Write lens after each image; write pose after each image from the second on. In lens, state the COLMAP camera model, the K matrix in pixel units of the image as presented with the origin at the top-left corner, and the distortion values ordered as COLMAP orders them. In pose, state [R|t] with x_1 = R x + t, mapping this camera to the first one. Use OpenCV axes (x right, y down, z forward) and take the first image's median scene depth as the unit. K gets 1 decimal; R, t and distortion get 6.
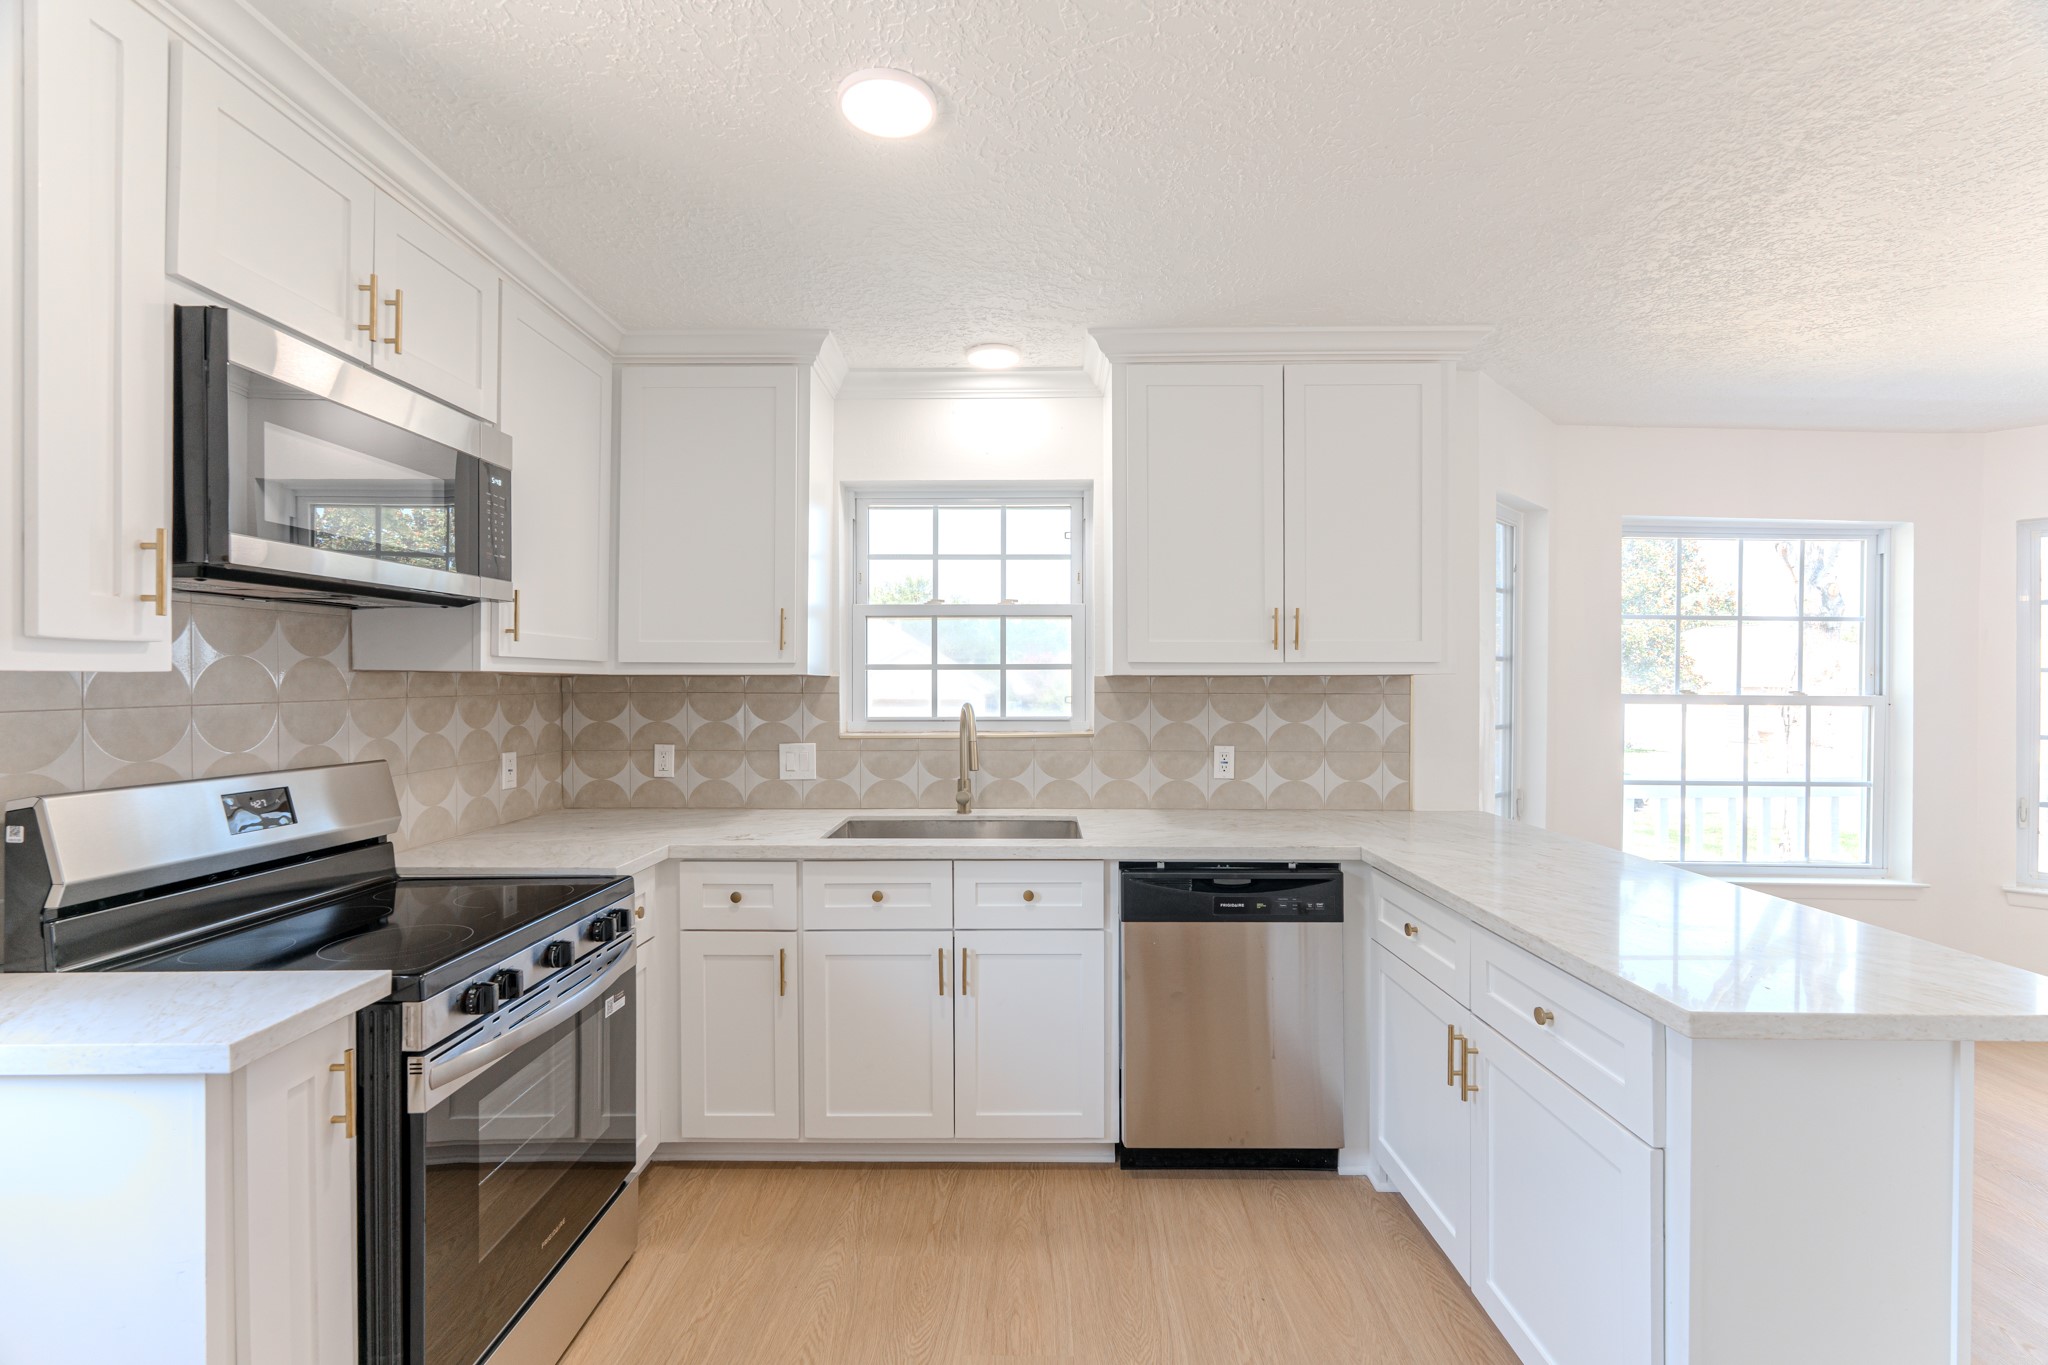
lens RADIAL K [[897.5, 0, 1032.5], [0, 897.5, 682.5], [0, 0, 1]] dist [-0.001414, -0.000044]
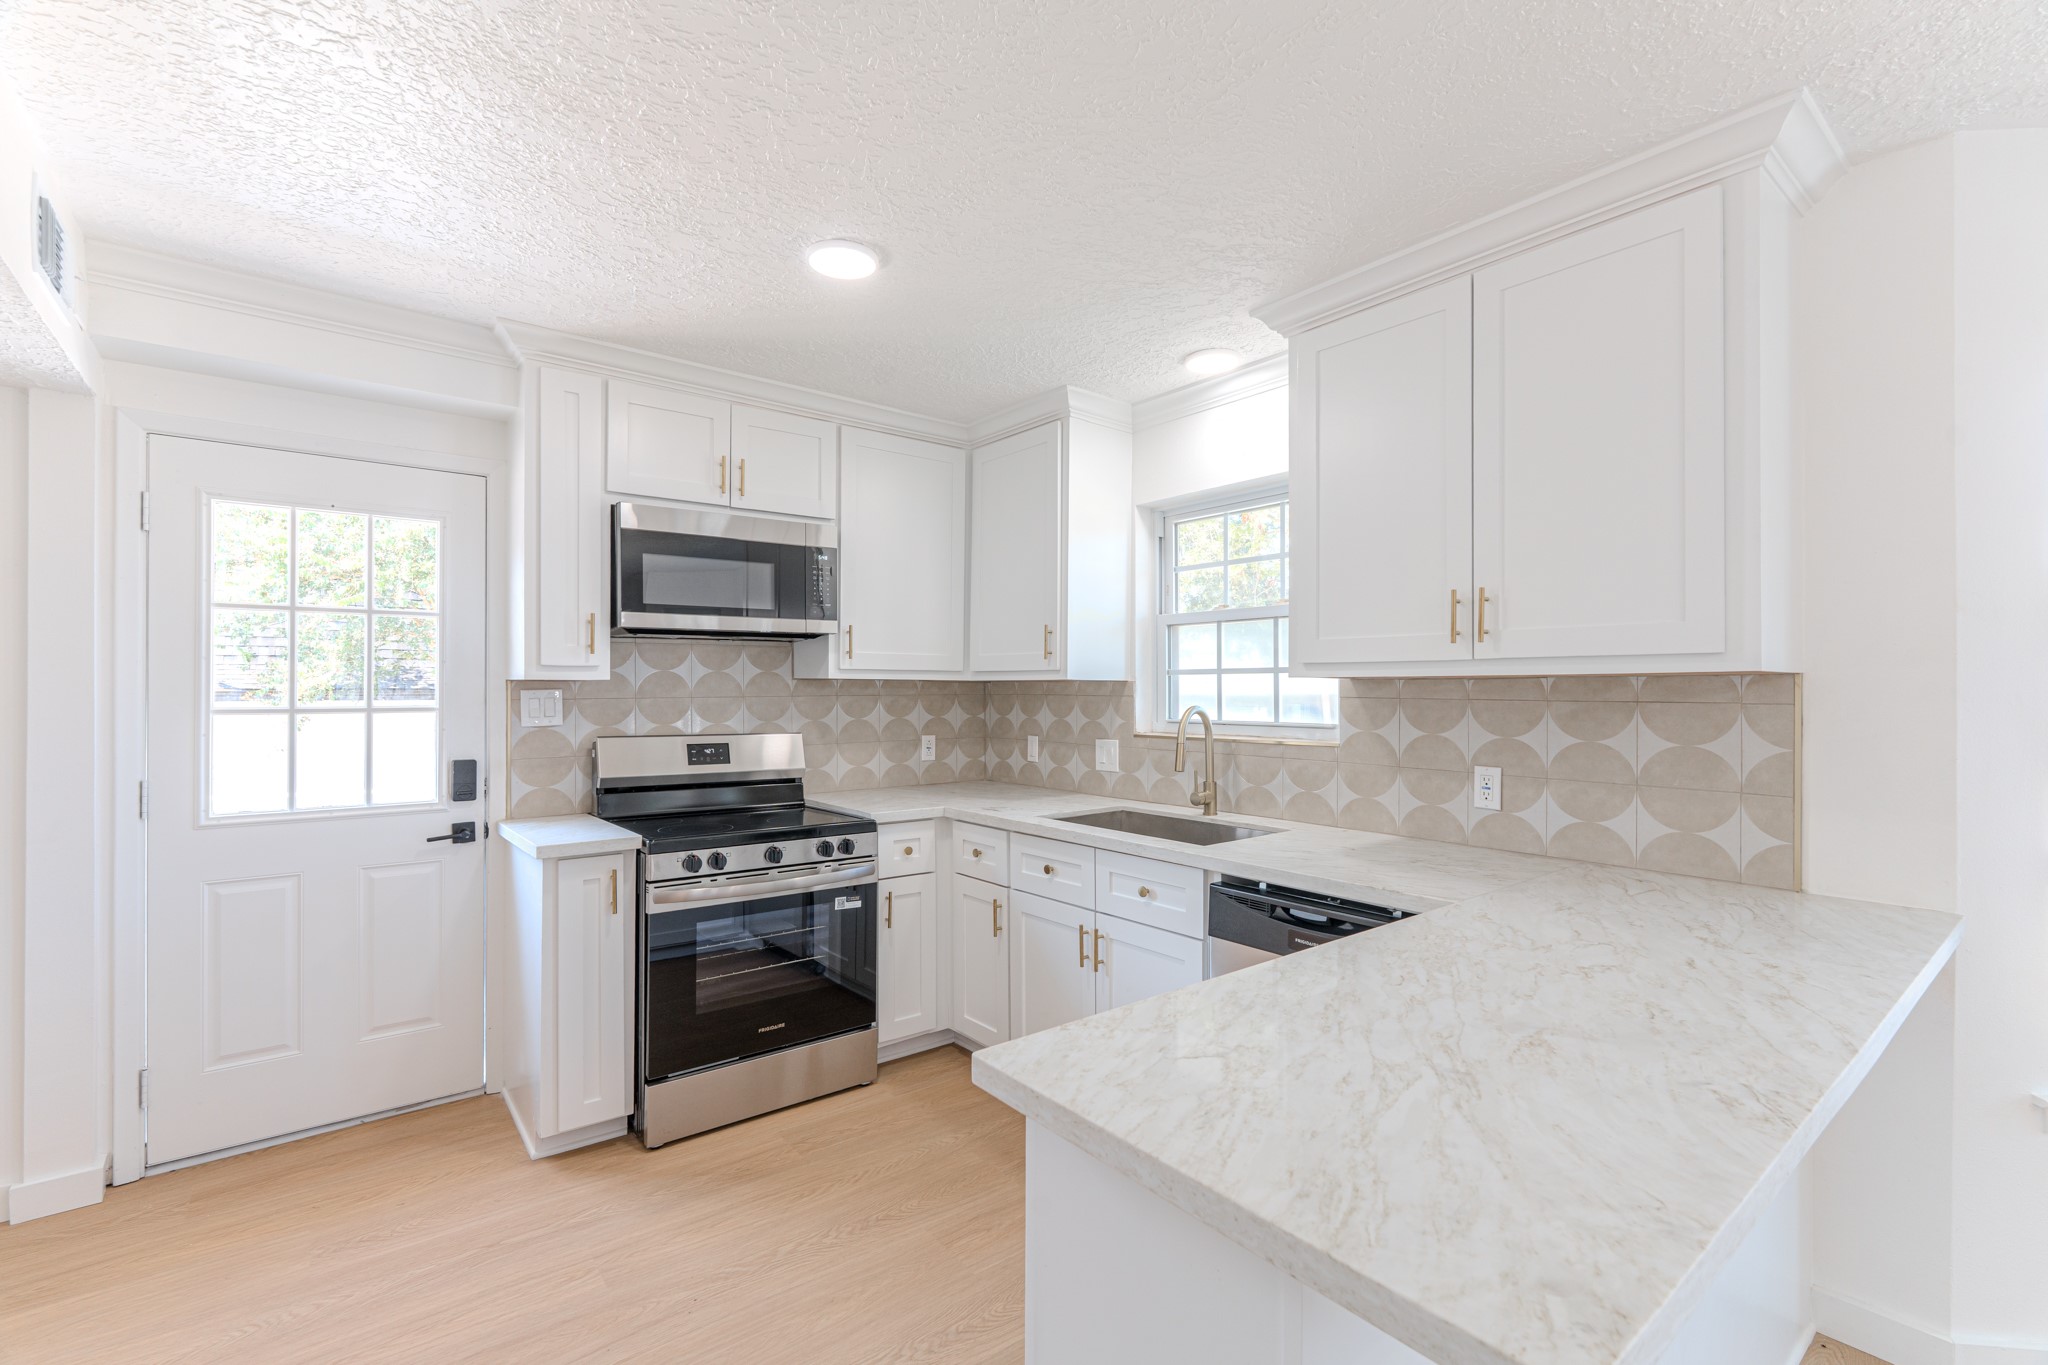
lens RADIAL K [[902.6, 0, 1021.1], [0, 902.6, 684.4], [0, 0, 1]] dist [-0.001293, 0.000015]
pose [[0.625052, -0.003262, -0.780577, 0.573750], [-0.001664, 0.999983, -0.005512, 0.003775], [0.780582, 0.004744, 0.625036, 0.191459]]
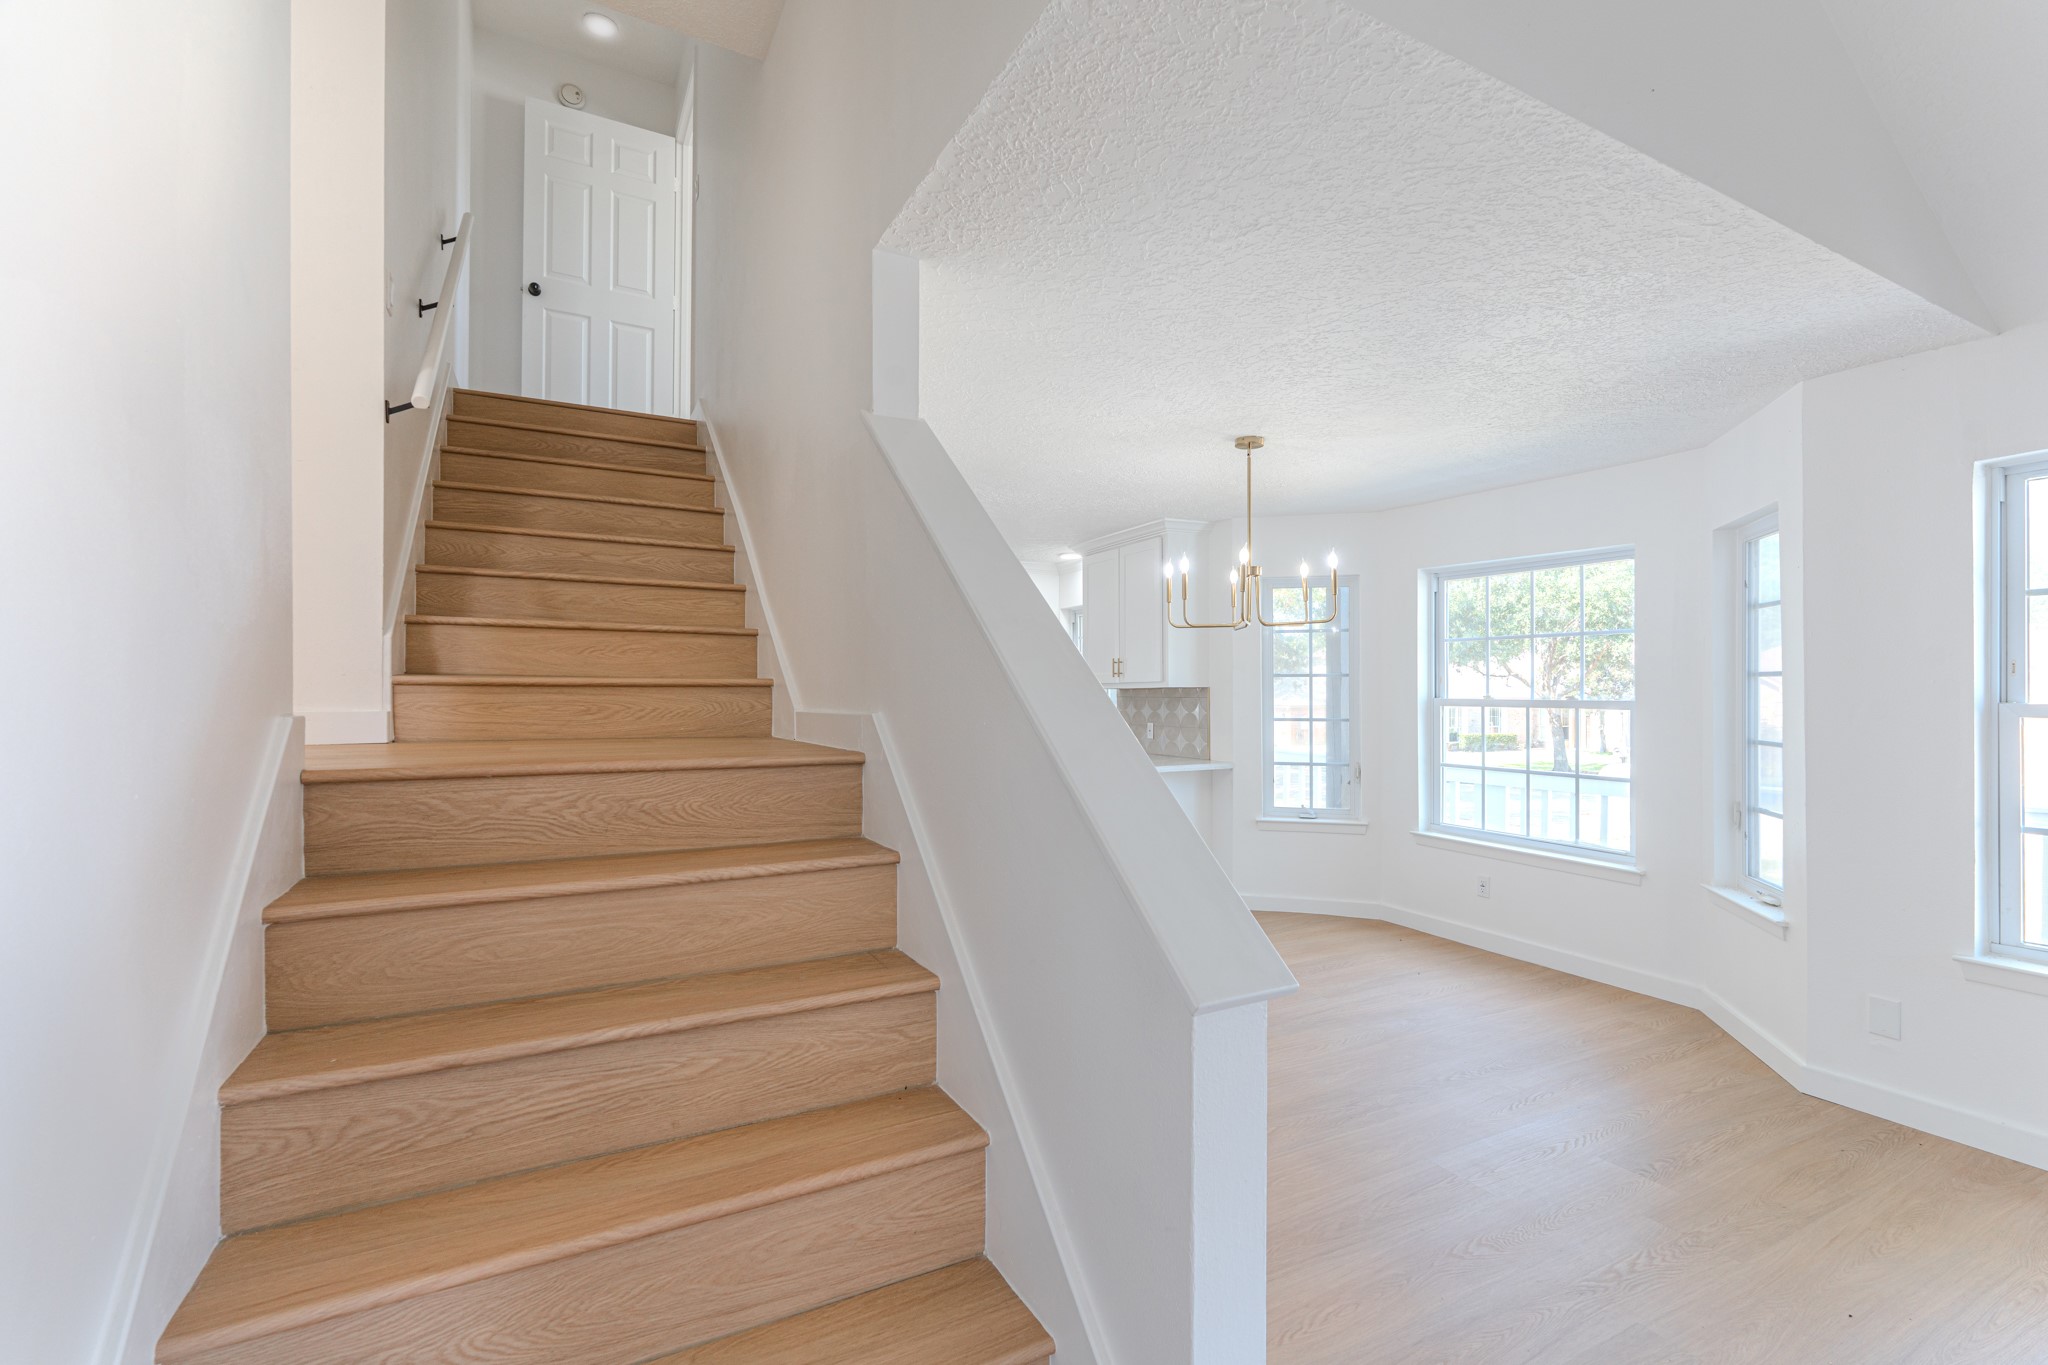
lens RADIAL K [[920.6, 0, 1053.5], [0, 920.6, 685.7], [0, 0, 1]] dist [-0.001350, -0.000134]
pose [[0.486102, -0.010760, -0.873836, 1.941108], [0.003144, 0.999939, -0.010564, 0.007852], [0.873896, 0.002388, 0.486107, -0.212933]]
